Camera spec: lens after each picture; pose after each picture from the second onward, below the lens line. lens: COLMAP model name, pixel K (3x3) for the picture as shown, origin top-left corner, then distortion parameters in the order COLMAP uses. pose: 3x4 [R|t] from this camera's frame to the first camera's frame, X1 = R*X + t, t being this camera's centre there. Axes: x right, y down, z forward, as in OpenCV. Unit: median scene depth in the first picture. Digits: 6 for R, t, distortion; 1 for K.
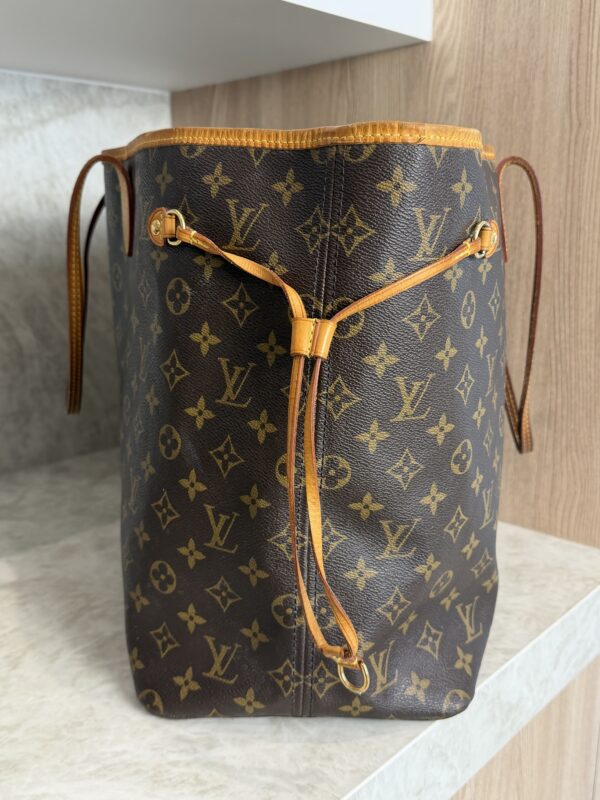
lens RADIAL K [[792.5, 0, 306.6], [0, 792.5, 401.2], [0, 0, 1]] dist [-0.019065, 0.000000]
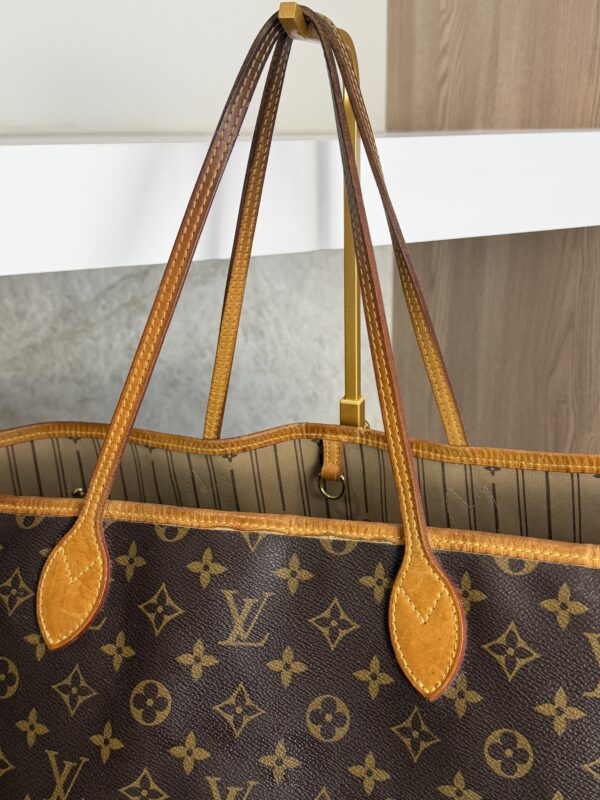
lens RADIAL K [[933.2, 0, 301.1], [0, 933.2, 400.3], [0, 0, 1]] dist [0.087316, 0.000000]
pose [[0.945614, 0.088254, -0.313091, 0.111910], [-0.065590, 0.994454, 0.082218, -0.337140], [0.318610, -0.057211, 0.946158, -0.073184]]
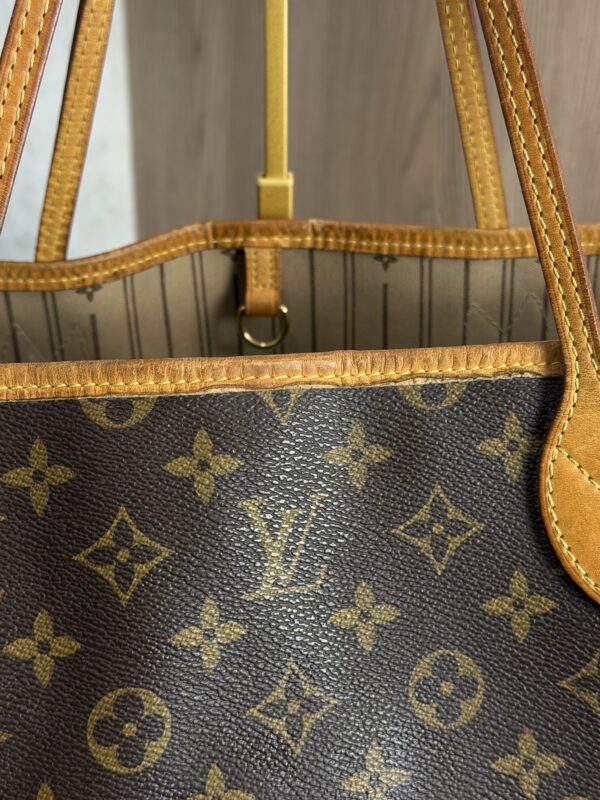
lens RADIAL K [[1198.4, 0, 302.0], [0, 1198.4, 408.3], [0, 0, 1]] dist [0.131909, 0.000000]
pose [[0.998792, -0.001479, 0.049121, -0.118534], [-0.007029, 0.984970, 0.172580, -0.264234], [-0.048638, -0.172717, 0.983770, 0.074747]]
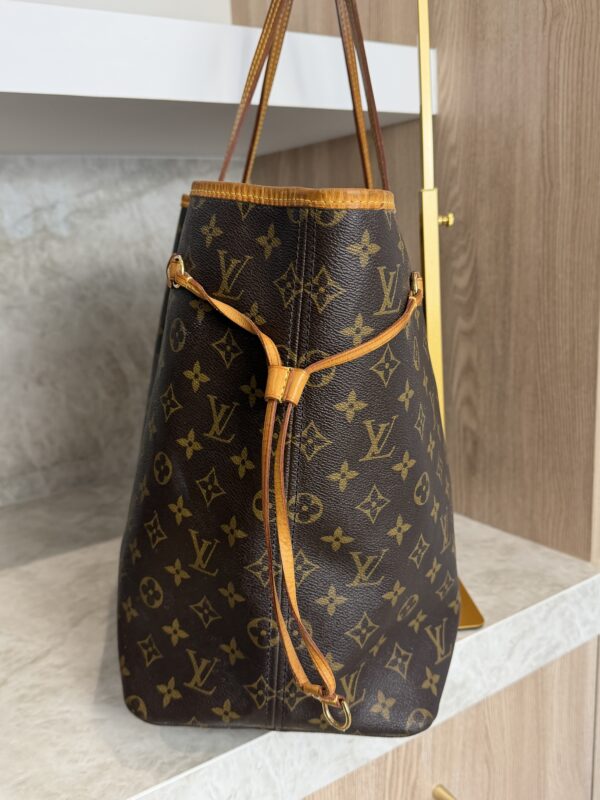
lens RADIAL K [[785.1, 0, 304.3], [0, 785.1, 403.3], [0, 0, 1]] dist [-0.005938, 0.000000]
pose [[0.976158, 0.001164, -0.217059, 0.227808], [-0.001156, 0.999999, 0.000162, -0.034518], [0.217059, 0.000093, 0.976159, -0.171636]]
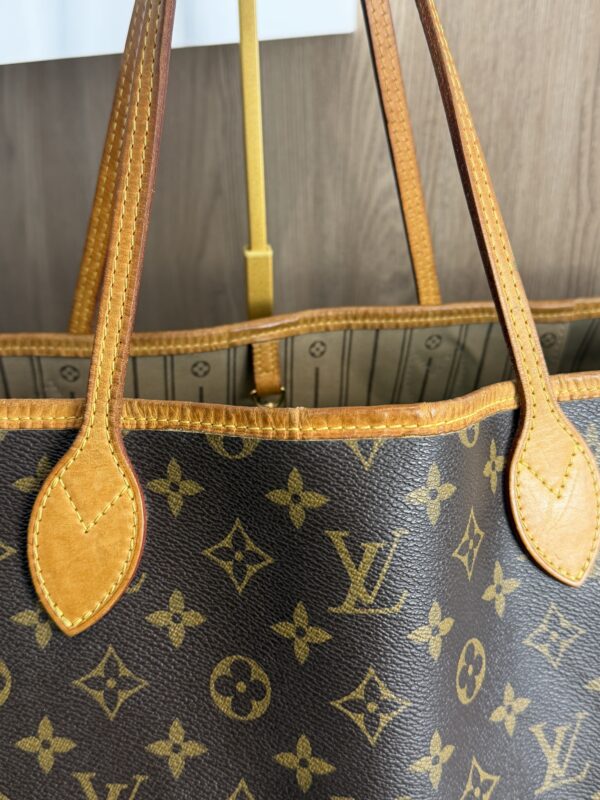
lens RADIAL K [[924.3, 0, 298.3], [0, 924.3, 394.7], [0, 0, 1]] dist [0.029417, 0.000000]
pose [[0.988272, -0.067648, 0.136903, -0.006141], [0.039120, 0.978761, 0.201236, -0.339597], [-0.147609, -0.193520, 0.969929, 0.249484]]
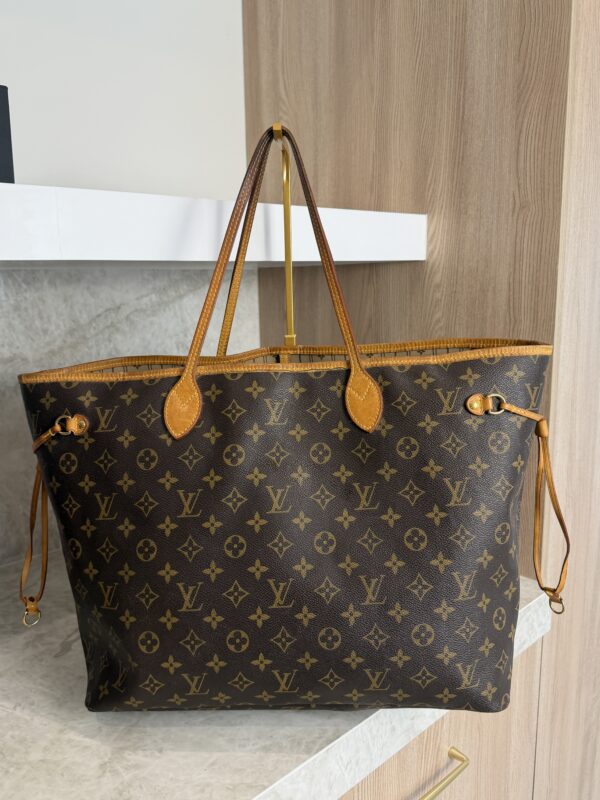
lens RADIAL K [[676.0, 0, 302.4], [0, 676.0, 403.5], [0, 0, 1]] dist [0.136009, -0.222969]
pose [[0.998381, 0.001047, -0.056879, -0.015979], [-0.002733, 0.999559, -0.029560, -0.125220], [0.056823, 0.029668, 0.997943, -0.423129]]
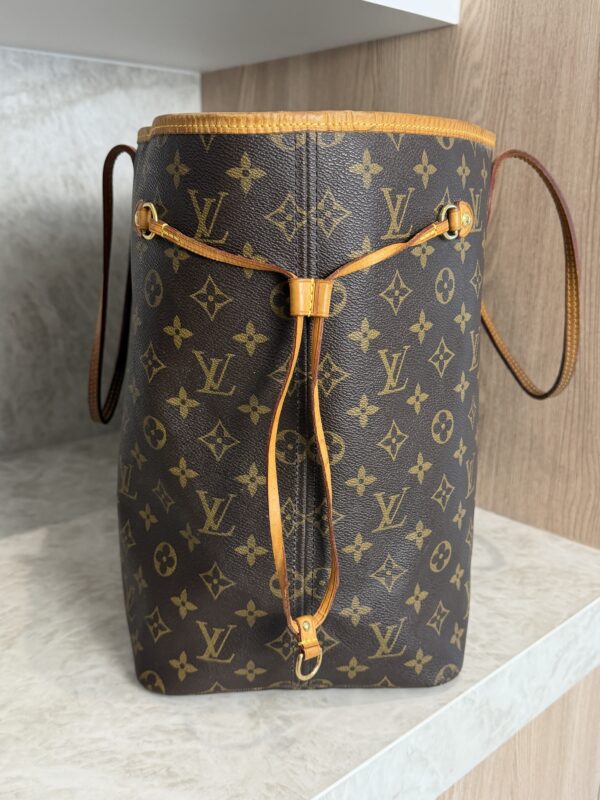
lens RADIAL K [[792.5, 0, 305.0], [0, 792.5, 400.4], [0, 0, 1]] dist [-0.019065, 0.000000]
pose [[0.997337, 0.033963, -0.064543, 0.050571], [-0.032149, 0.999064, 0.028946, -0.017891], [0.065466, -0.026794, 0.997495, 0.010336]]
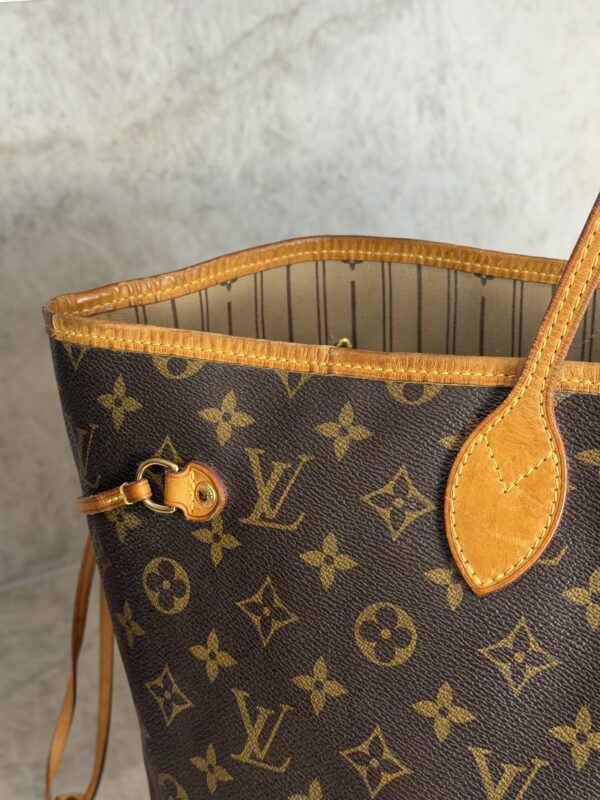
lens RADIAL K [[1198.4, 0, 287.4], [0, 1198.4, 397.7], [0, 0, 1]] dist [0.131909, 0.000000]
pose [[0.956107, 0.135079, -0.260027, -0.190428], [-0.076136, 0.971449, 0.224700, -0.297161], [0.282955, -0.195040, 0.939093, -0.023906]]
